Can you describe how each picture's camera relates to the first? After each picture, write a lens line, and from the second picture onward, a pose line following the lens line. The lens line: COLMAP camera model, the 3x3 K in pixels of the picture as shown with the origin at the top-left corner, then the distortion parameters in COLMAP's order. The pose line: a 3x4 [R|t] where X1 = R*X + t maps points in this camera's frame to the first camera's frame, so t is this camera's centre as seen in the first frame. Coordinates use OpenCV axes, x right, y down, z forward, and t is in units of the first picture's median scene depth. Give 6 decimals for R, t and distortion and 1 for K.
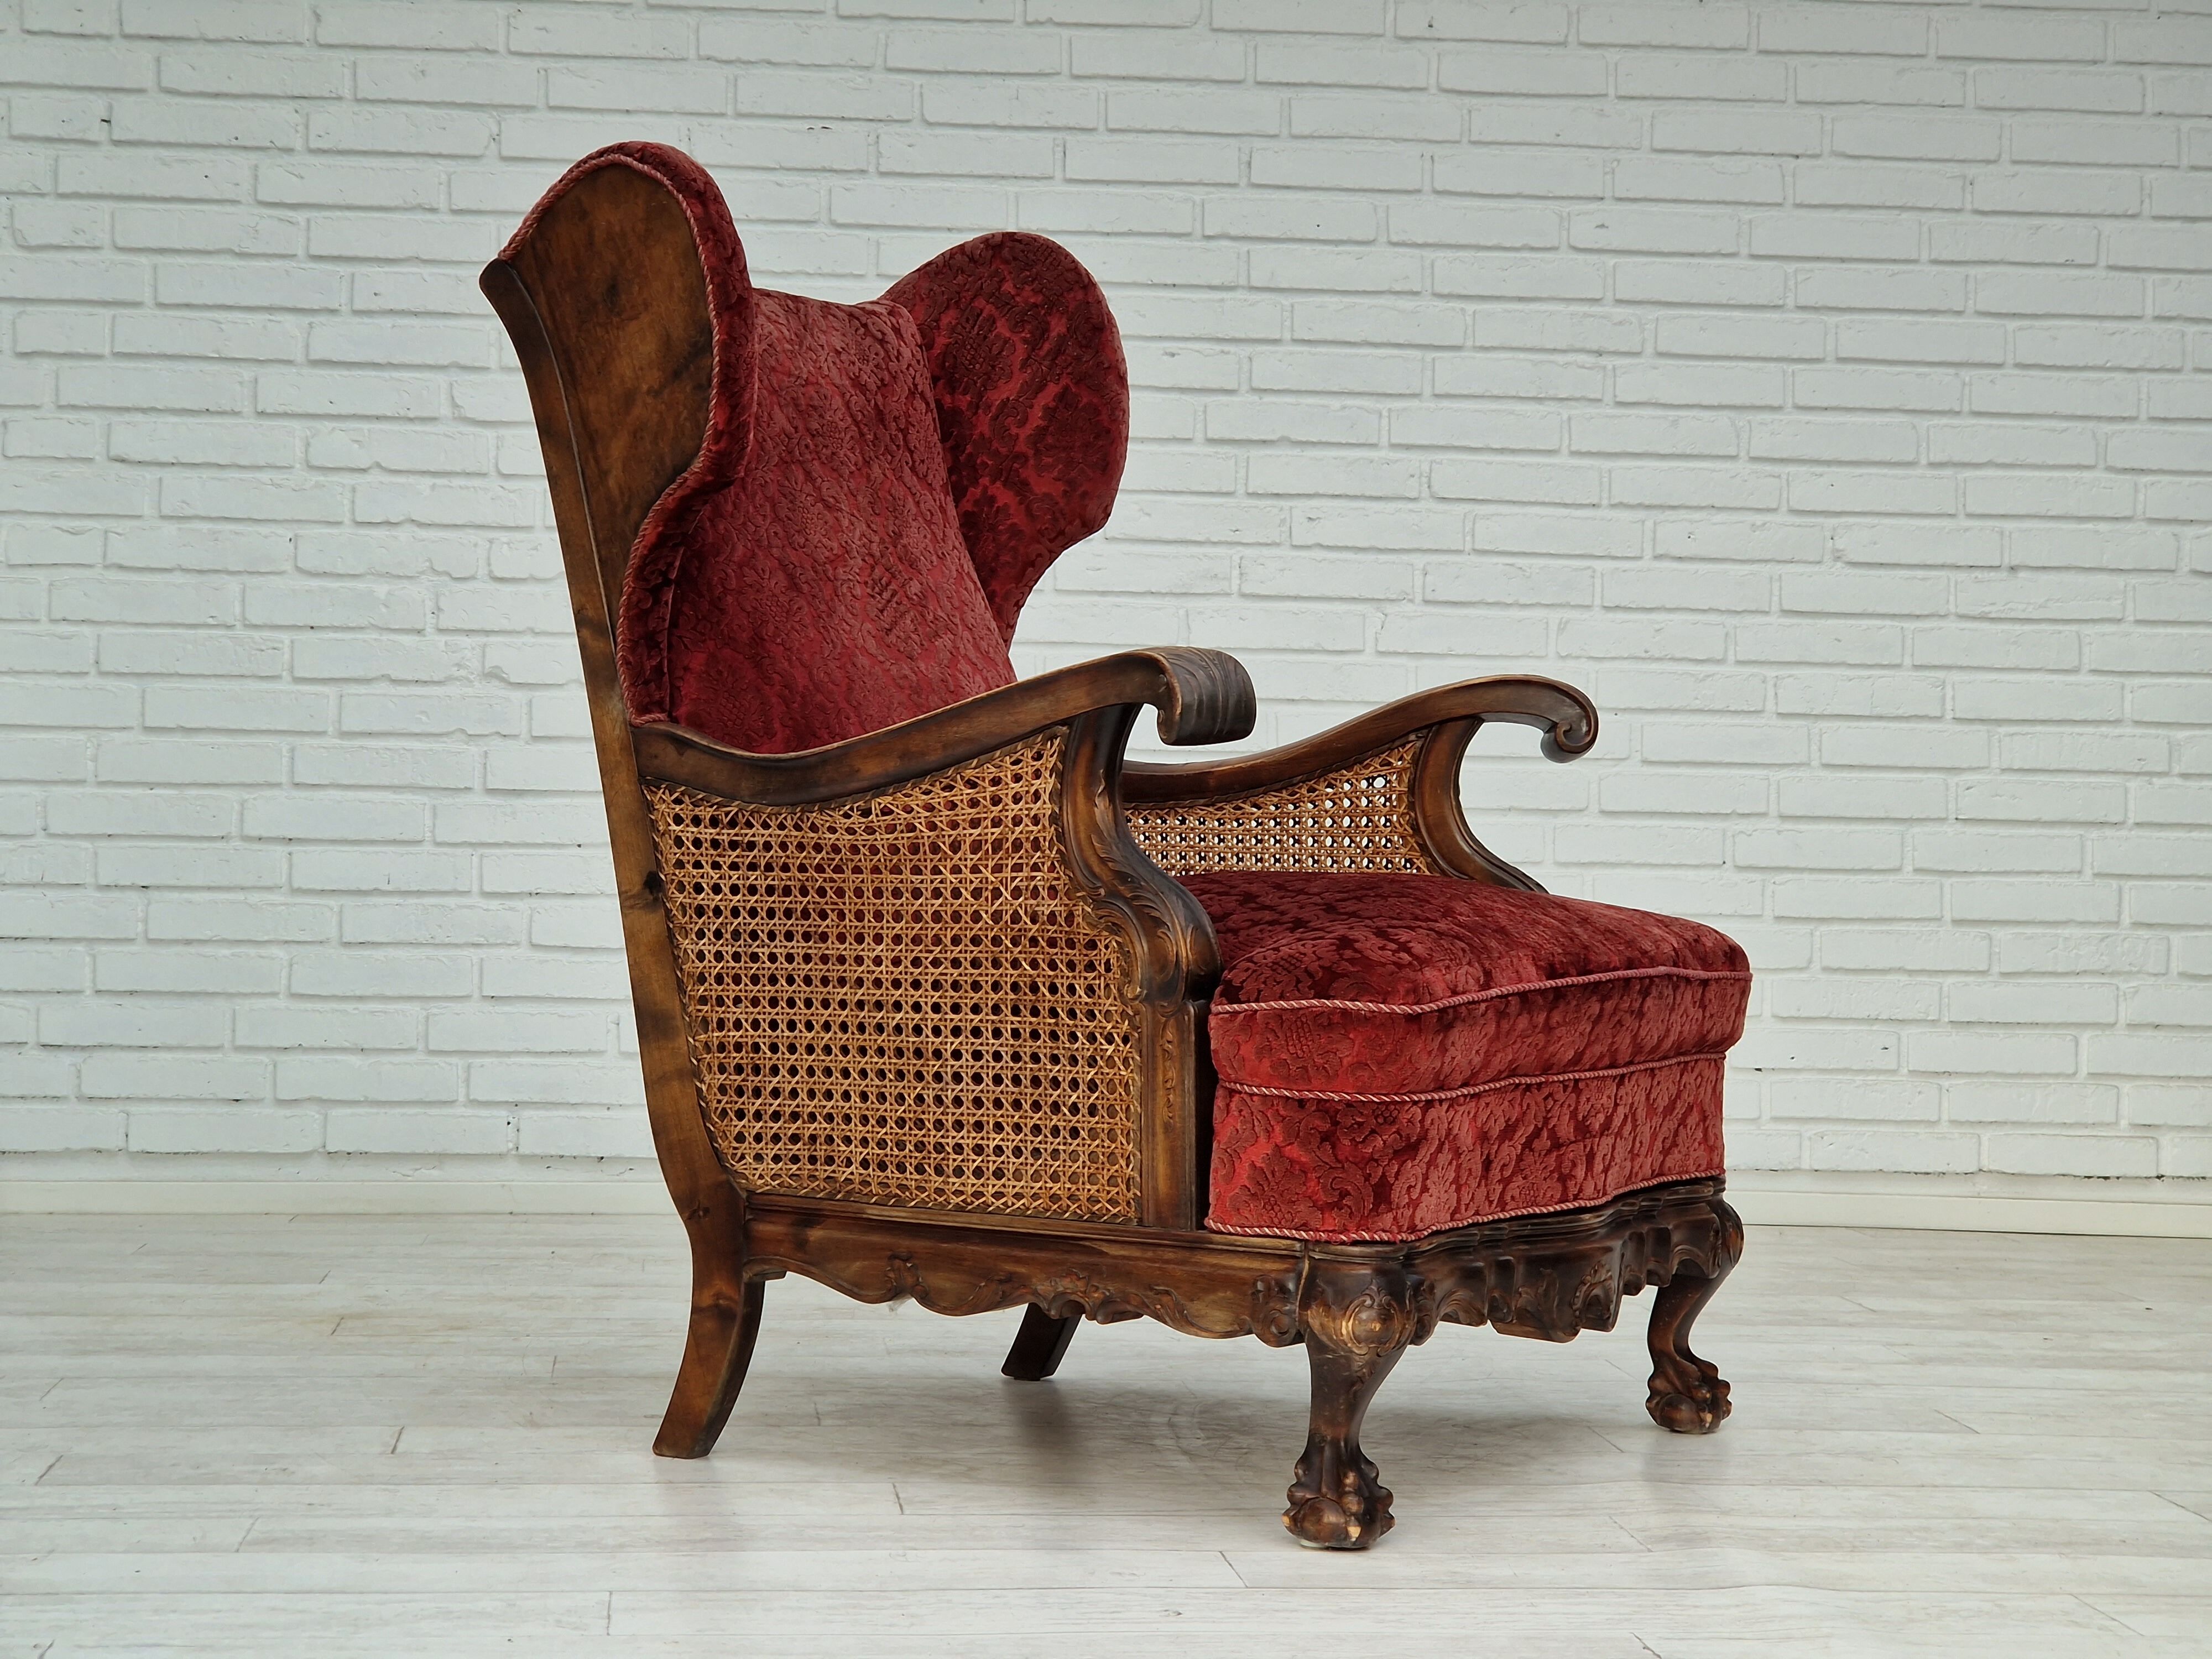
lens RADIAL K [[4336.2, 0, 1136.2], [0, 4336.2, 806.4], [0, 0, 1]] dist [-0.016567, 0.988326]
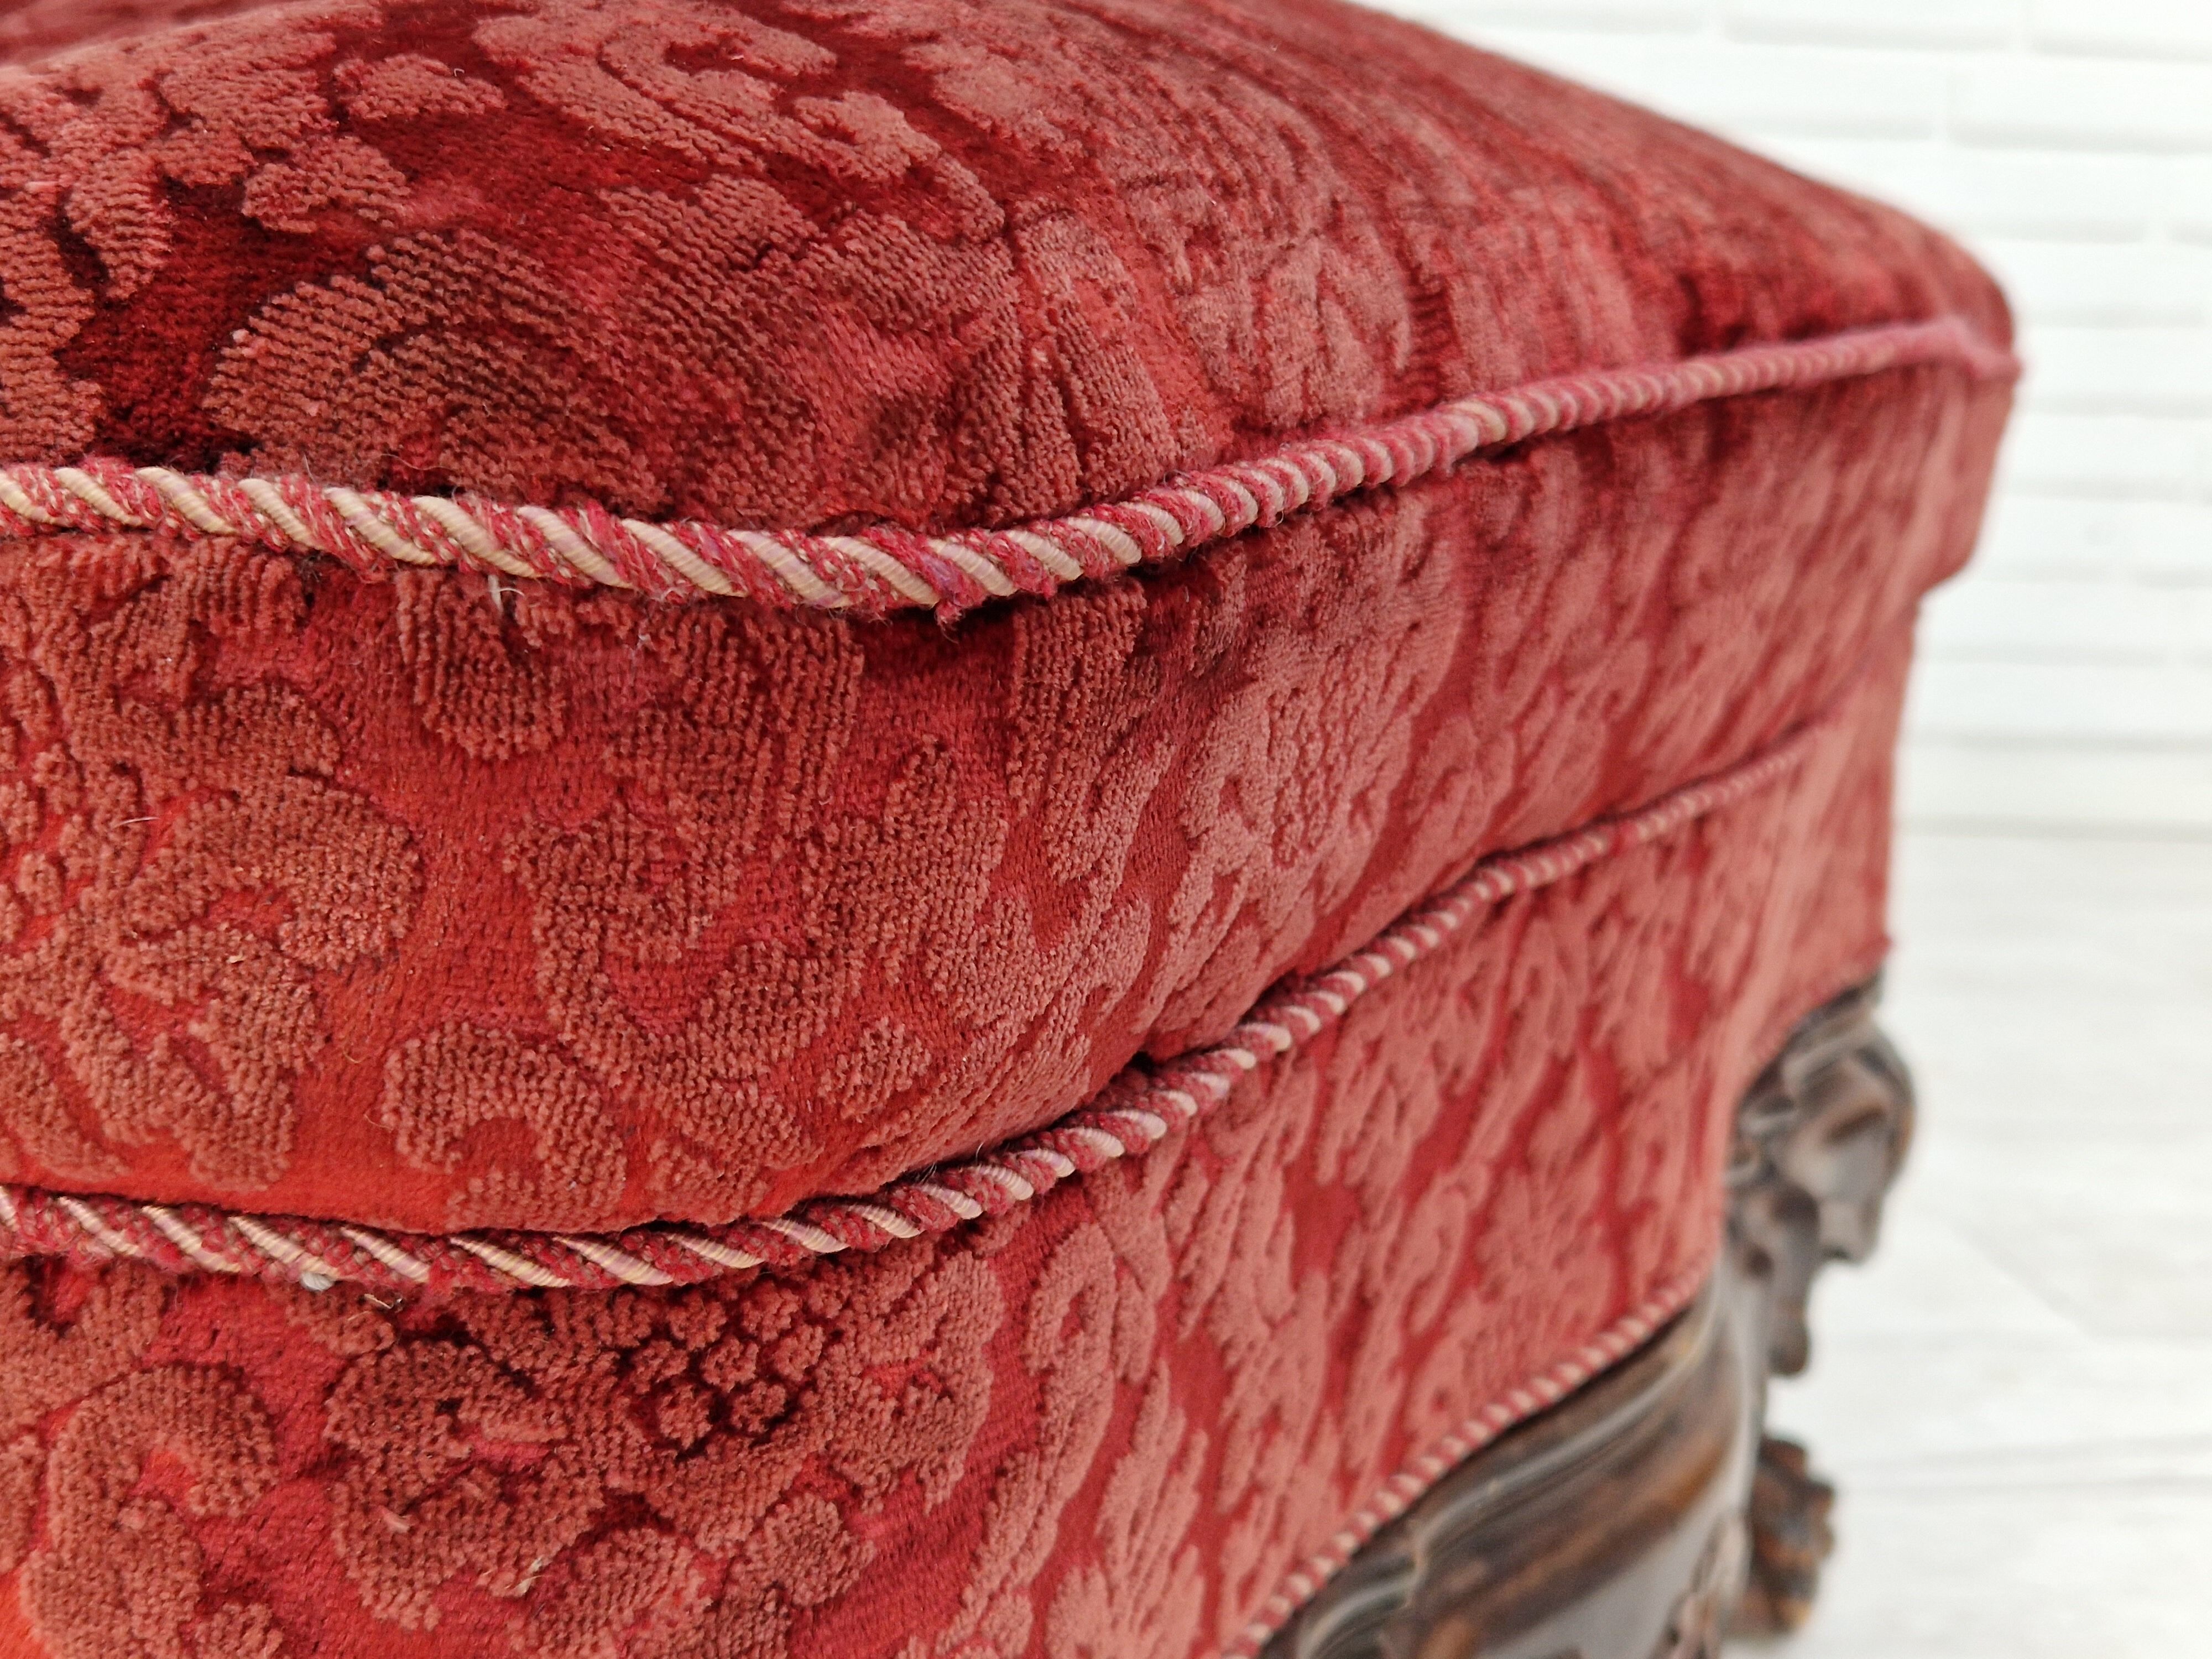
lens RADIAL K [[2871.2, 0, 1102.3], [0, 2871.2, 864.2], [0, 0, 1]] dist [0.137964, -0.215072]
pose [[0.996010, -0.002758, 0.089202, 0.060453], [-0.014865, 0.980432, 0.196298, 0.038711], [-0.087998, -0.196841, 0.976478, 0.908049]]
